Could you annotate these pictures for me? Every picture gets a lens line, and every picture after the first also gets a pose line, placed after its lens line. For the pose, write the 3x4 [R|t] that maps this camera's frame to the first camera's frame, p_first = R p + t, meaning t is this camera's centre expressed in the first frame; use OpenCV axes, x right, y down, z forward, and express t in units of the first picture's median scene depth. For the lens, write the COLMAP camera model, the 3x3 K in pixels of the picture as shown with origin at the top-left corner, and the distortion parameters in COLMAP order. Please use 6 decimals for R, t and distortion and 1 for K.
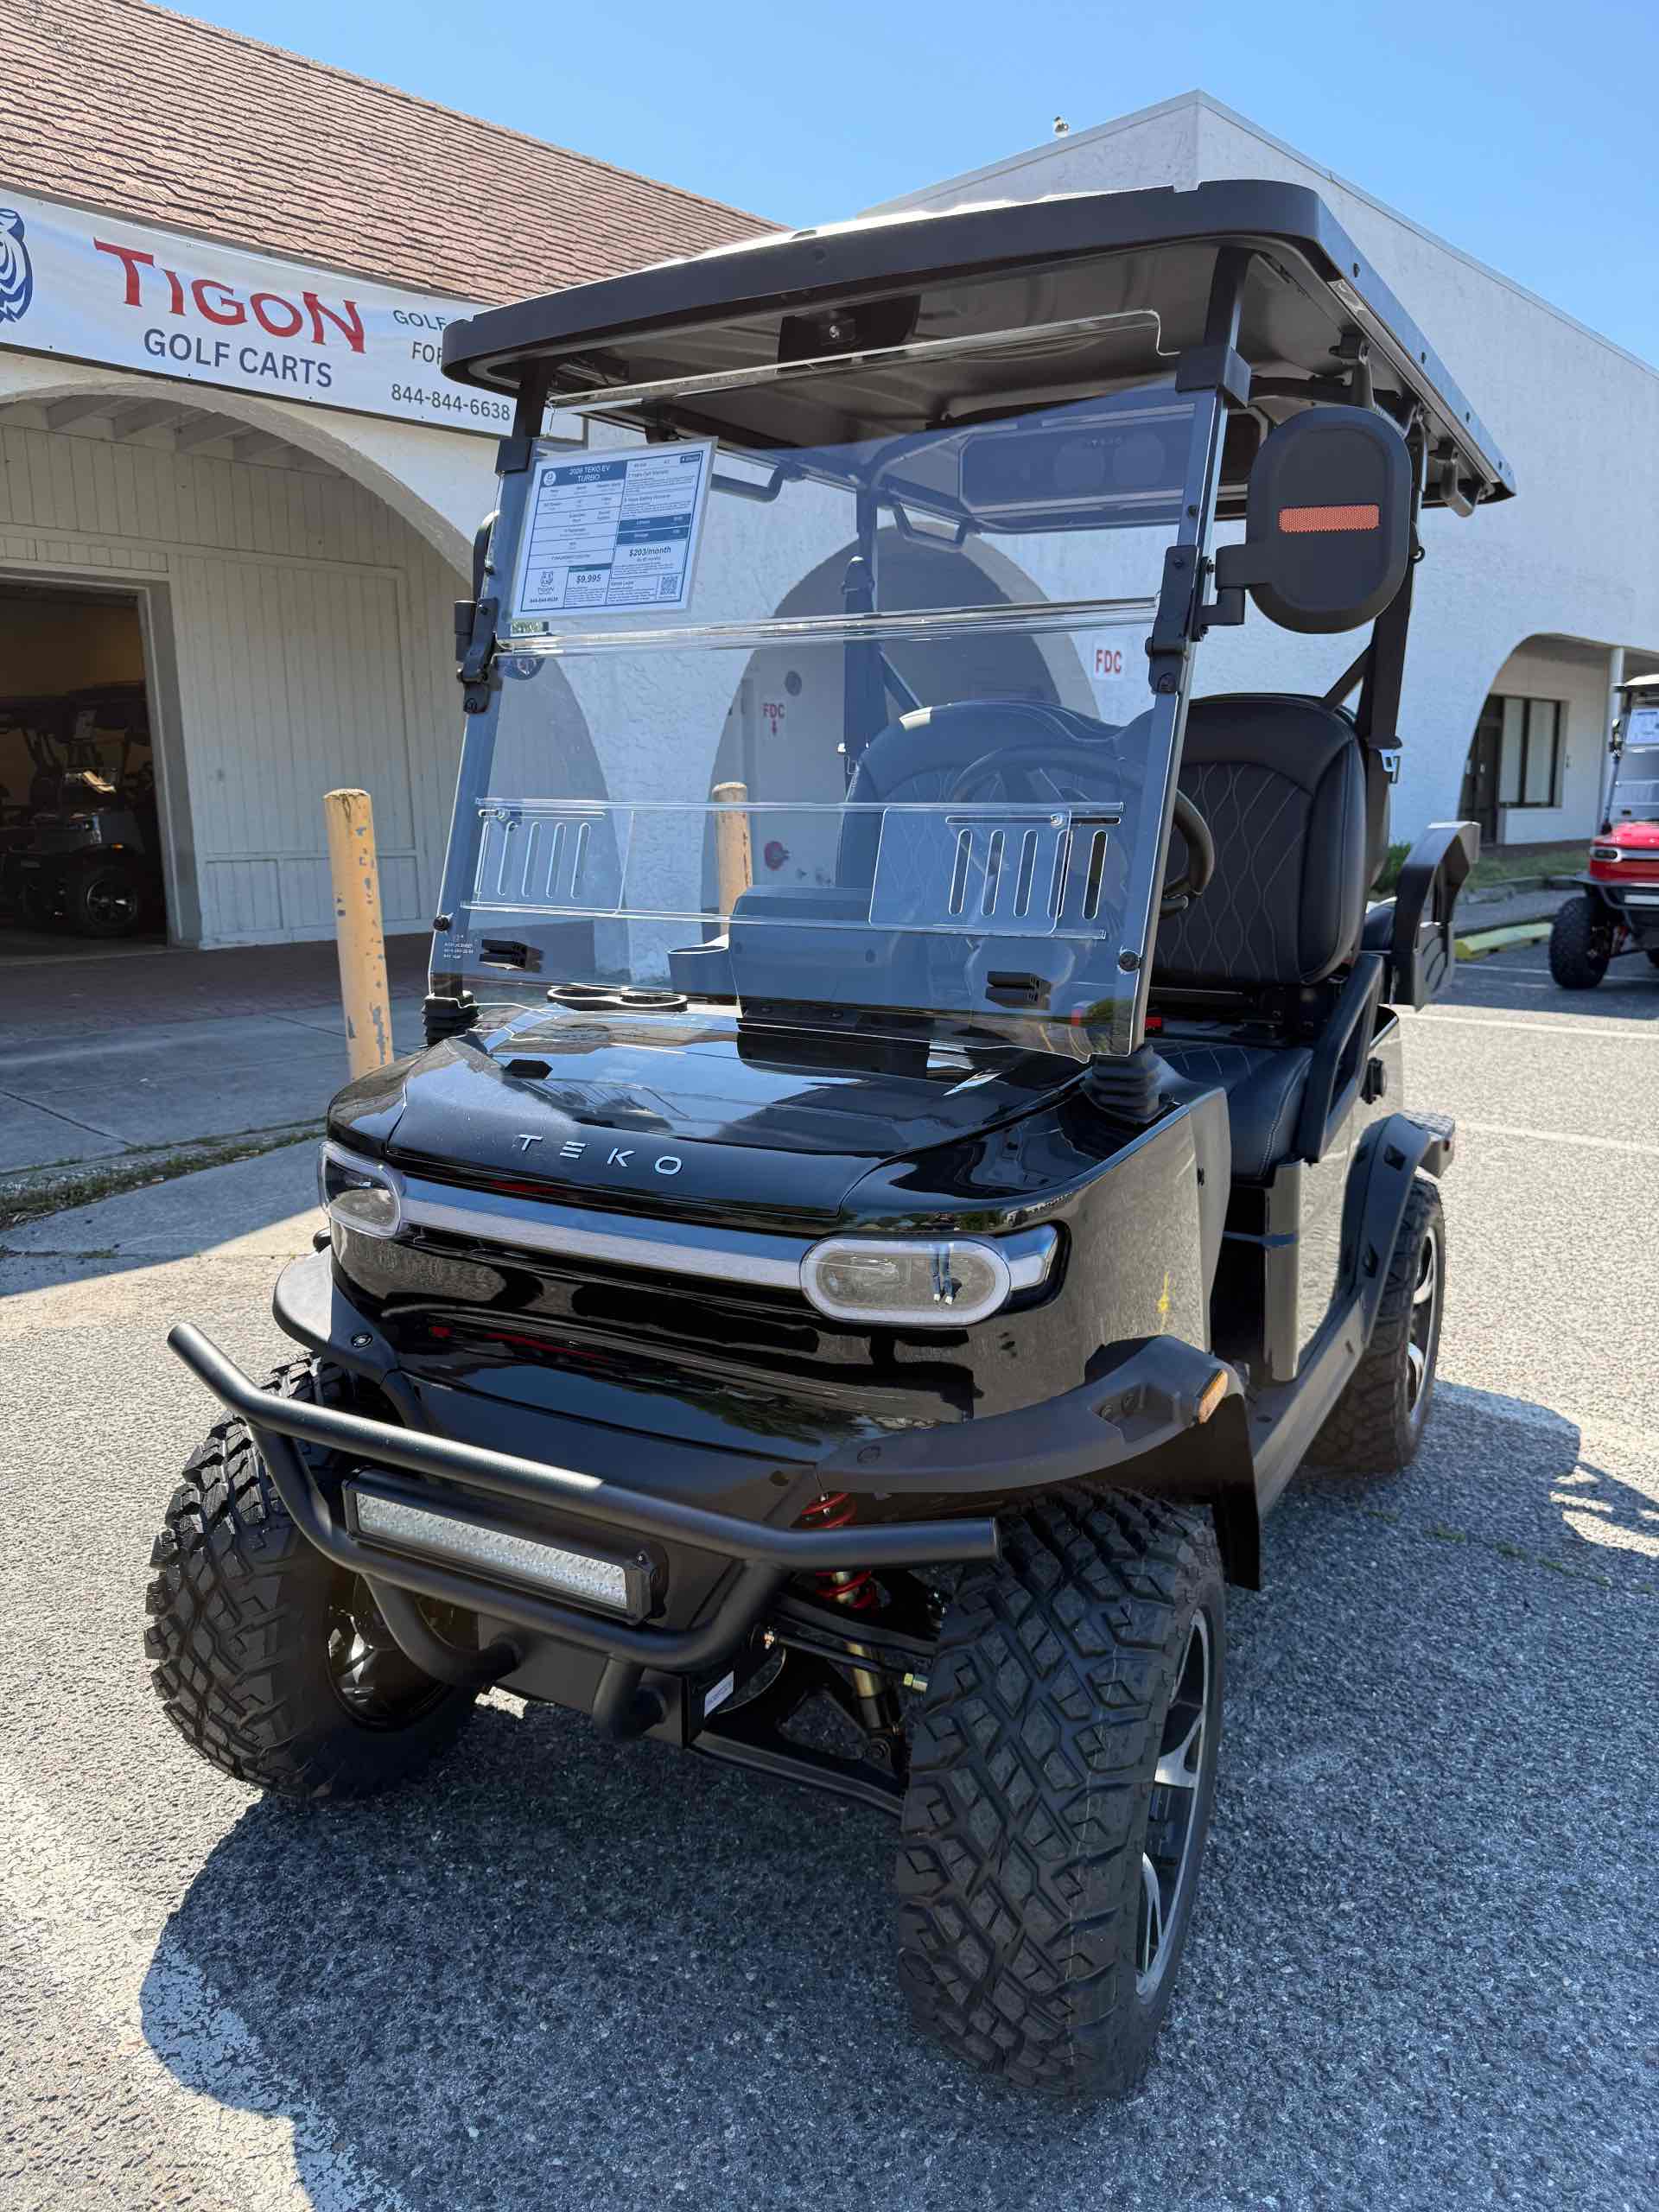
lens RADIAL K [[1560.5, 0, 825.4], [0, 1560.5, 1123.1], [0, 0, 1]] dist [-0.003136, -0.003072]
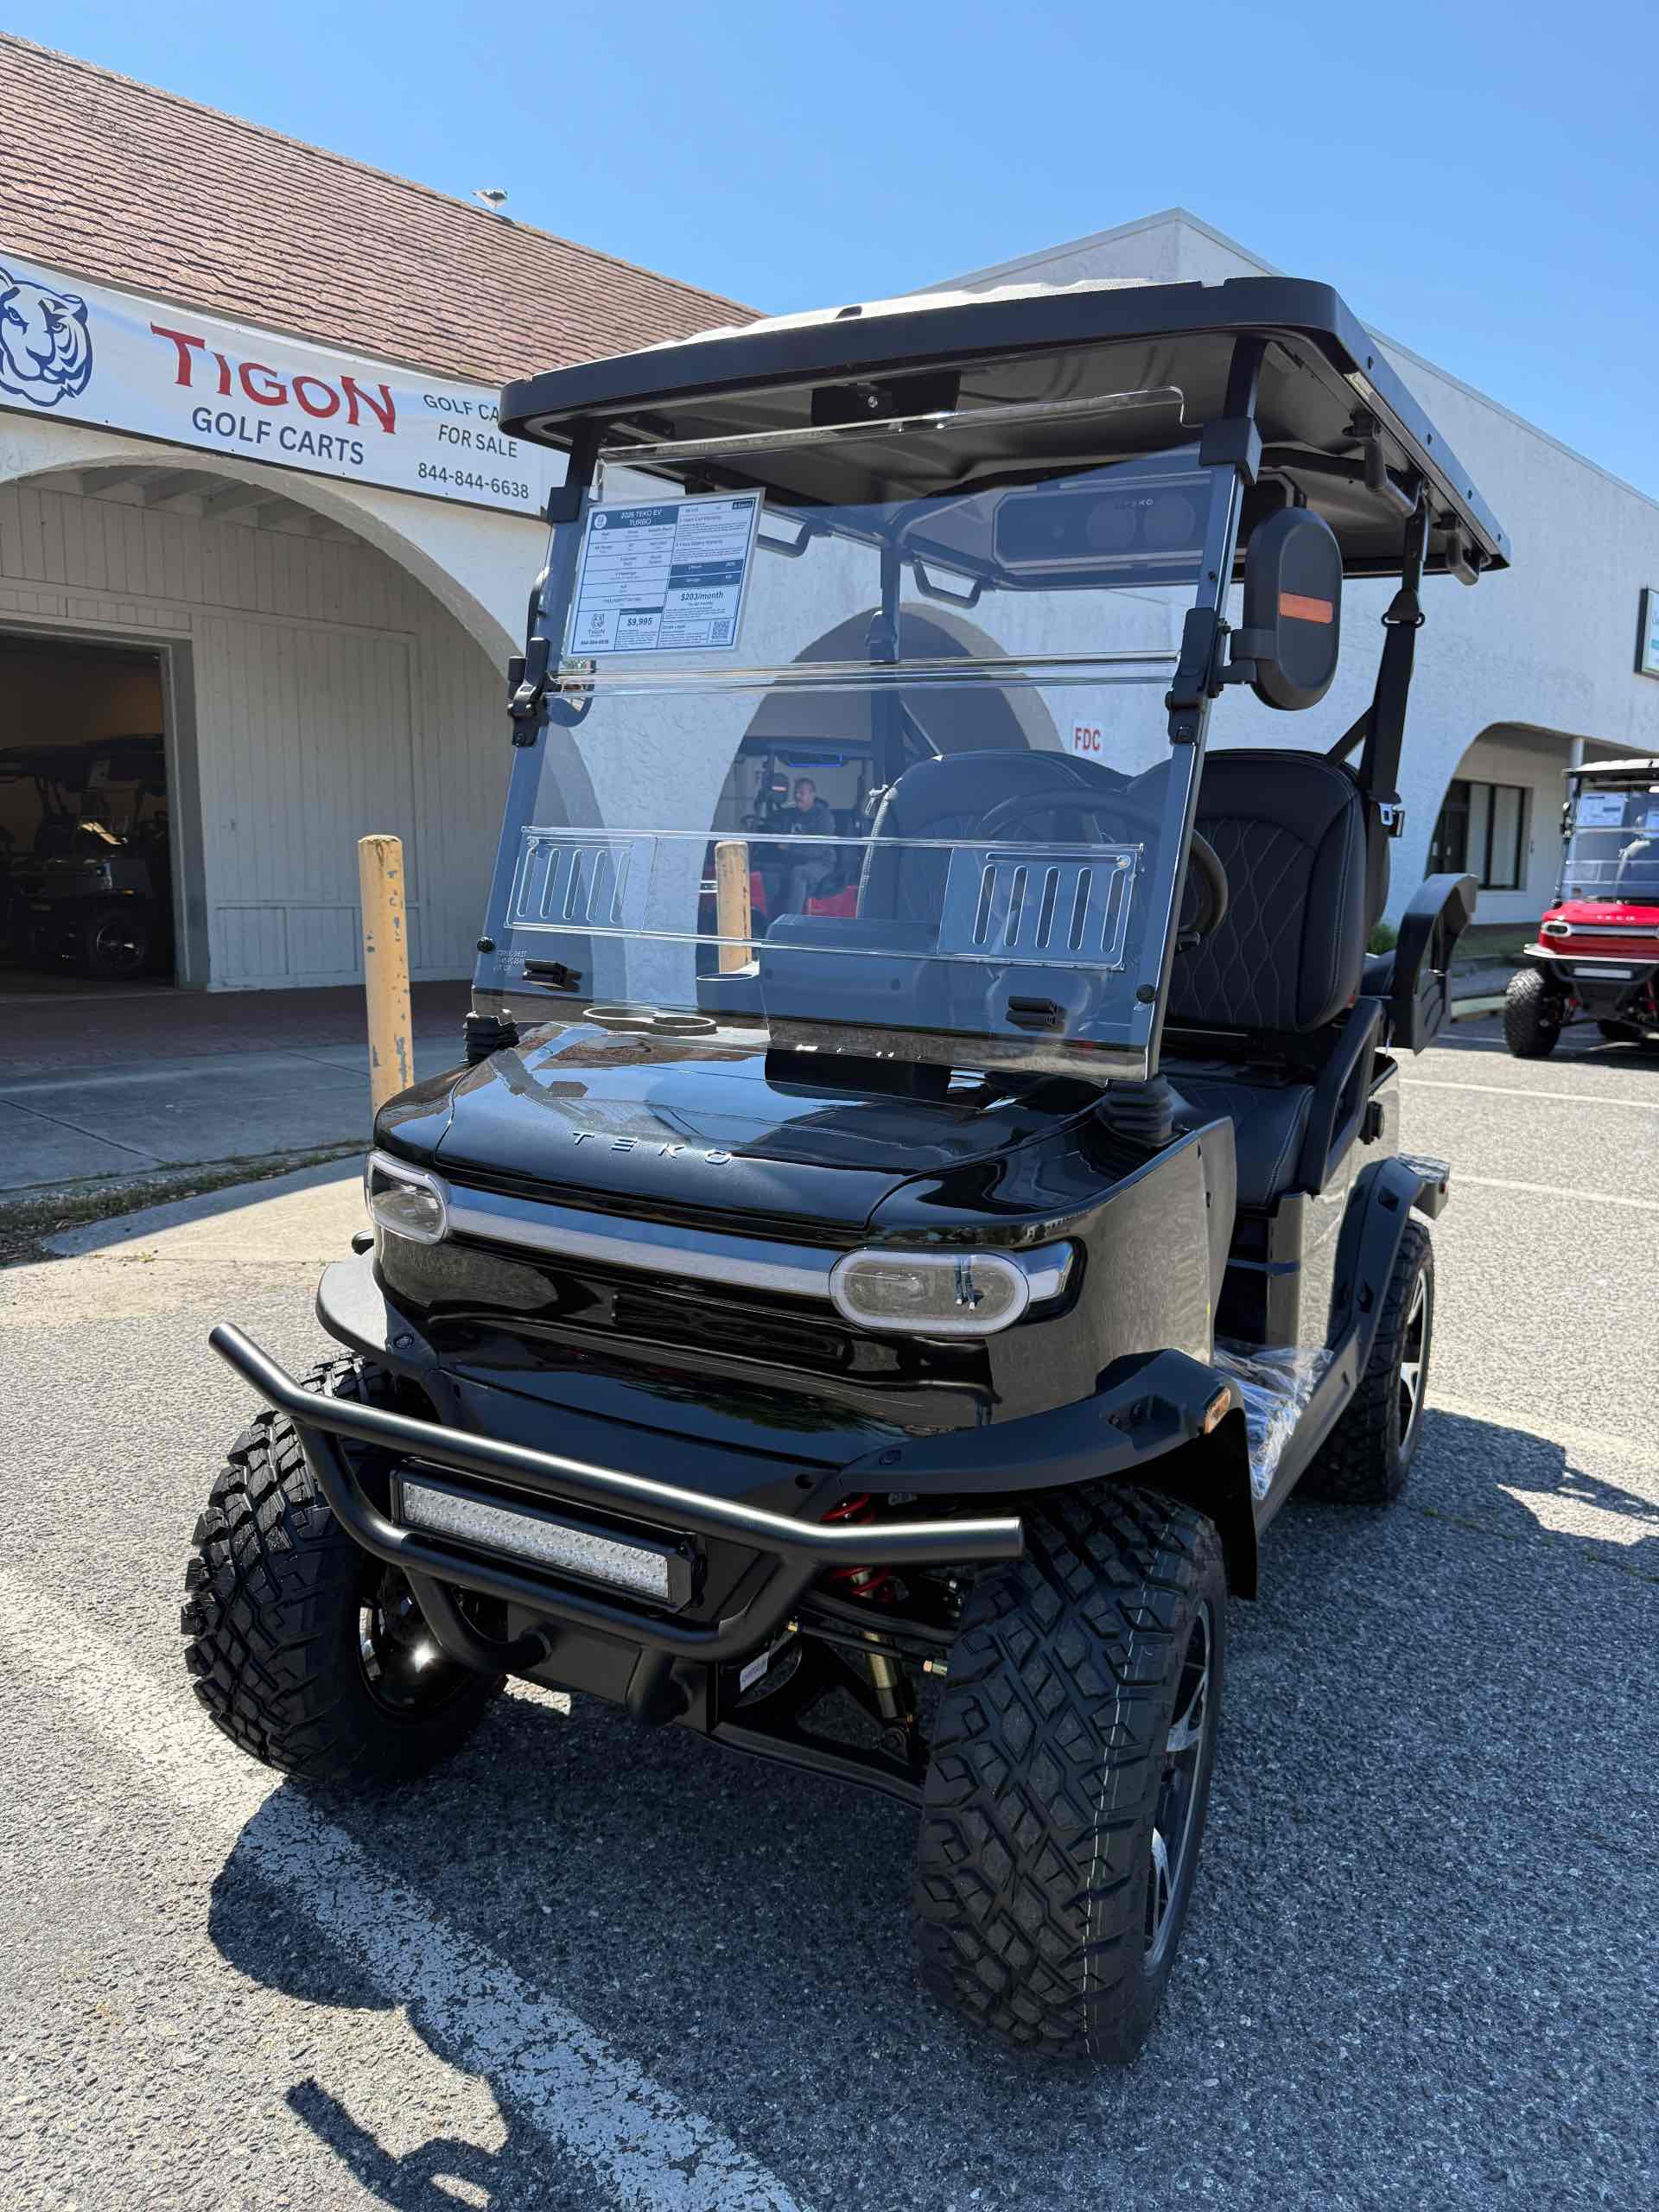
lens RADIAL K [[1560.5, 0, 827.7], [0, 1560.5, 1124.2], [0, 0, 1]] dist [-0.003136, -0.003072]
pose [[0.999665, 0.019943, 0.016502, -0.011388], [-0.019215, 0.998884, -0.043151, 0.024533], [-0.017344, 0.042819, 0.998932, -0.067558]]
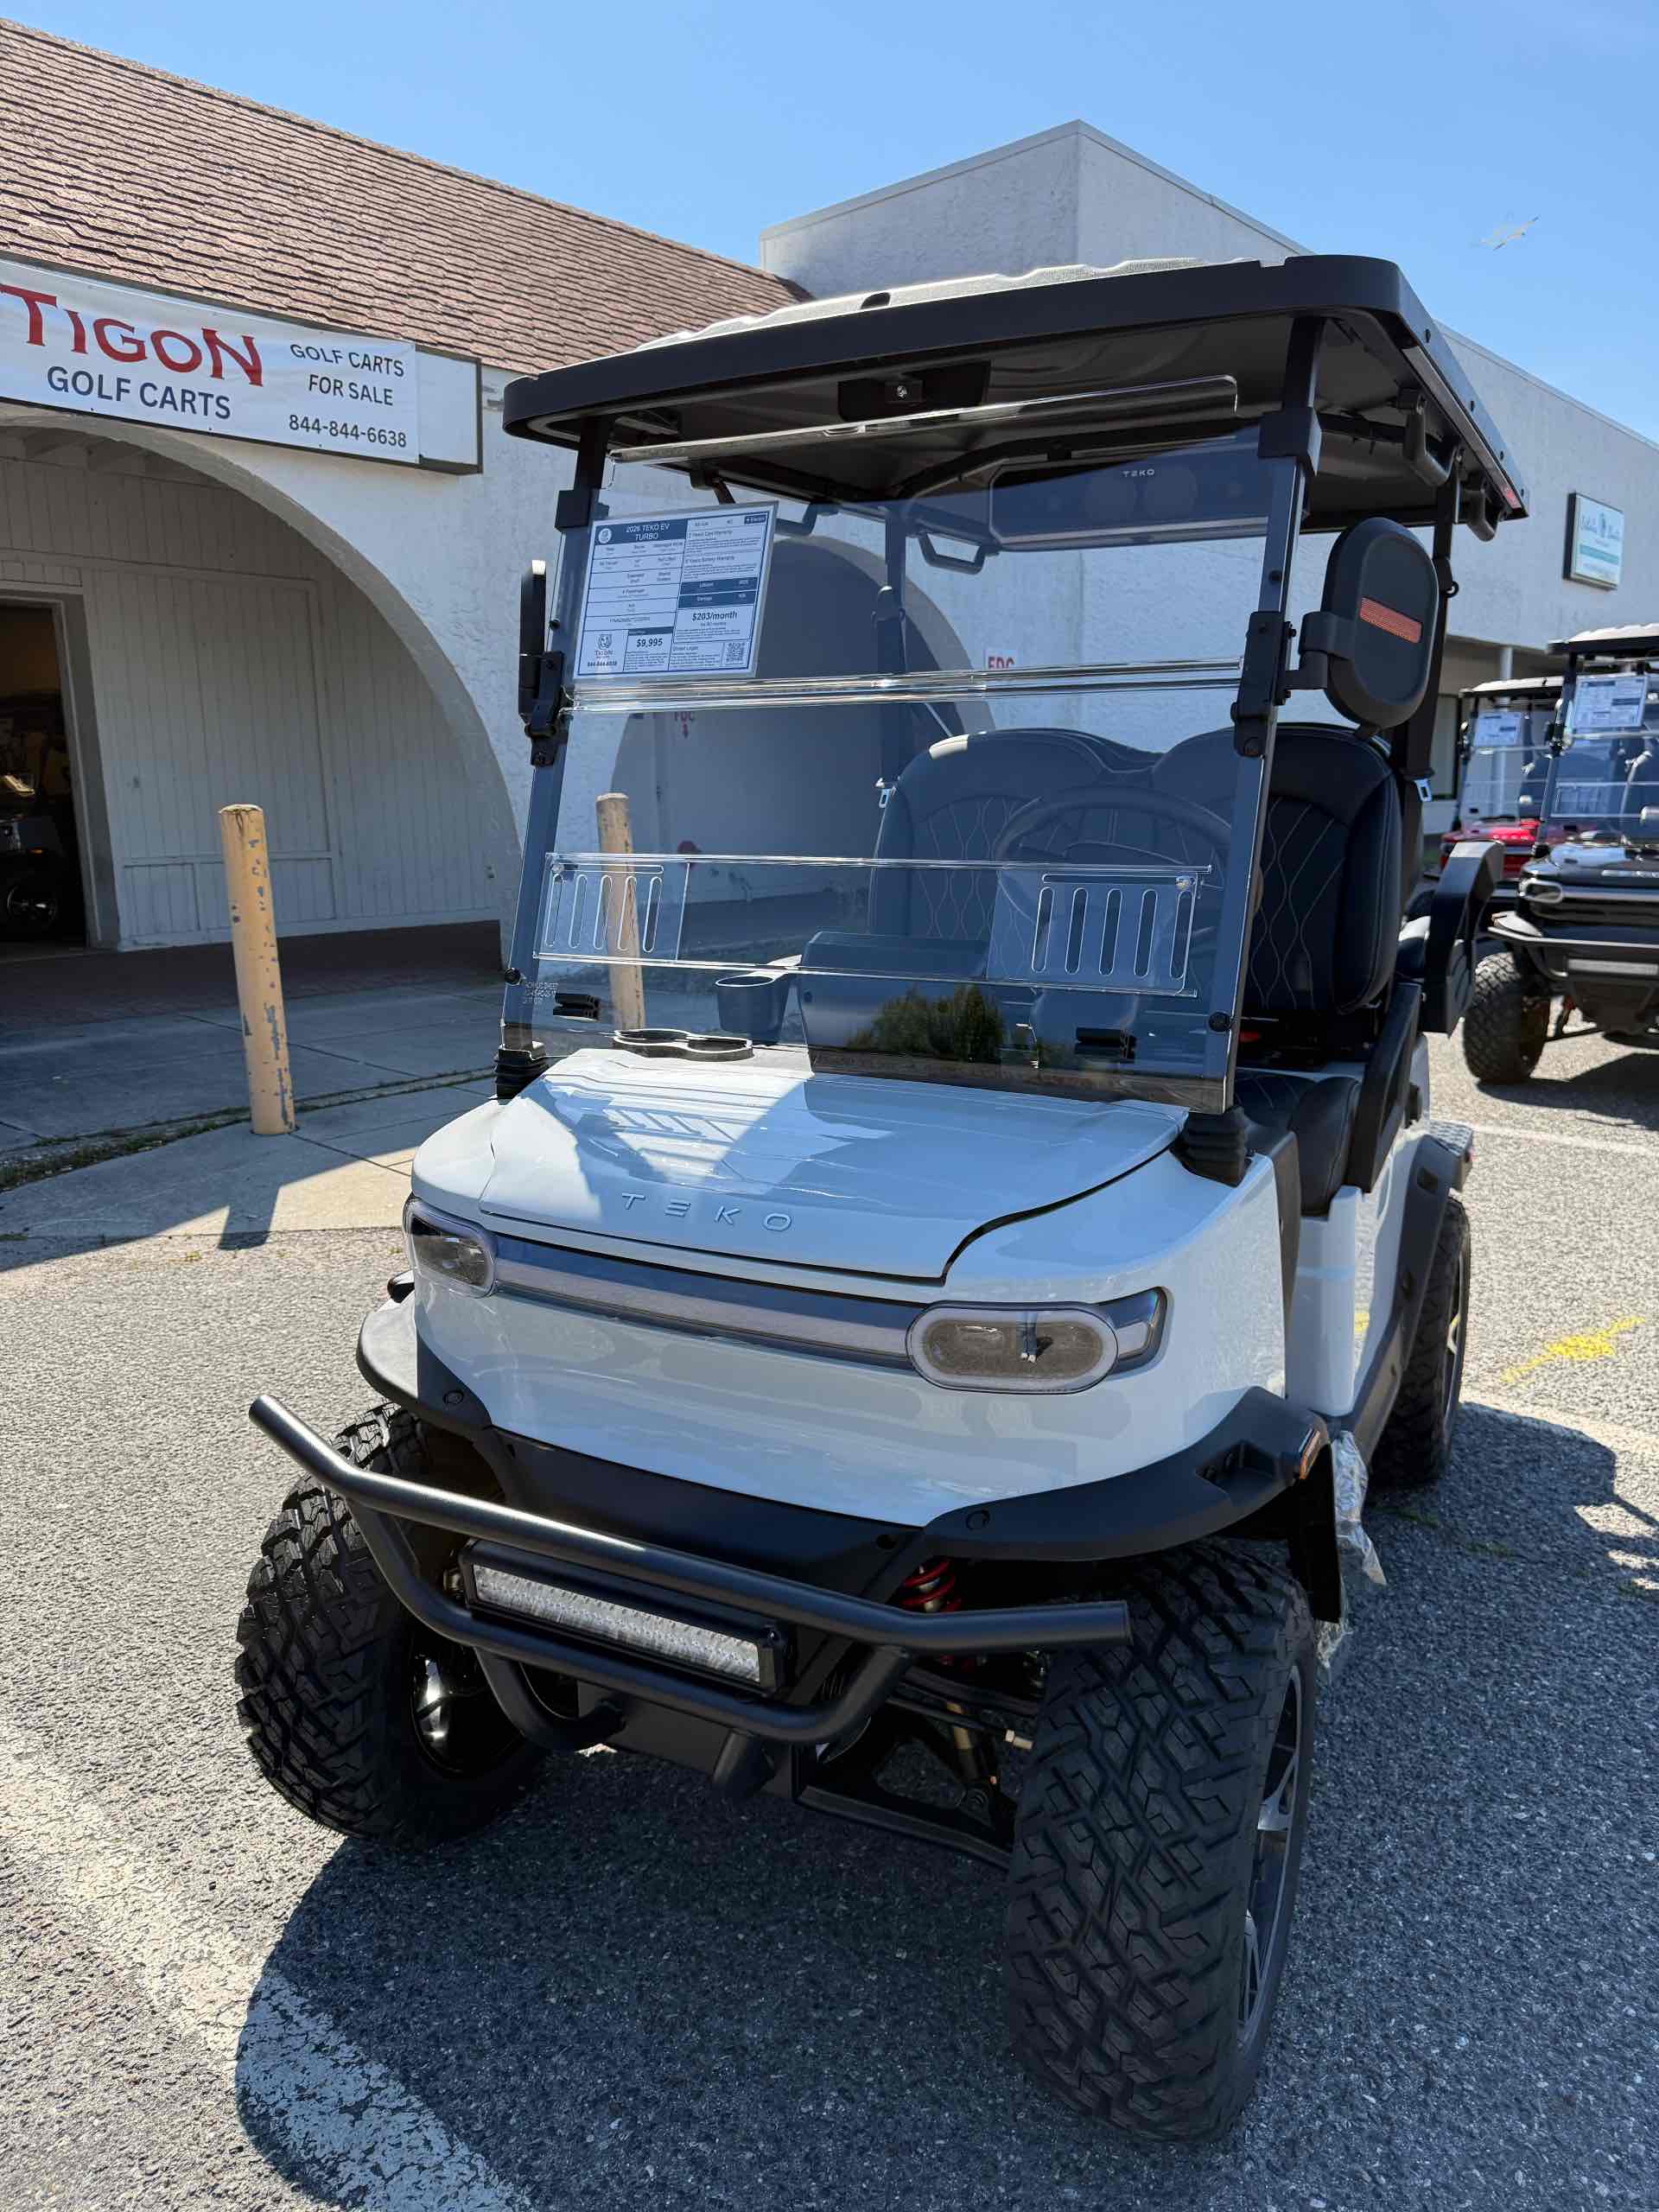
lens RADIAL K [[1560.5, 0, 828.6], [0, 1560.5, 1115.5], [0, 0, 1]] dist [-0.003136, -0.003072]
pose [[0.999242, -0.013162, 0.036646, 0.055175], [0.013162, 0.999913, 0.000239, 0.005590], [-0.036646, 0.000243, 0.999328, -0.088994]]
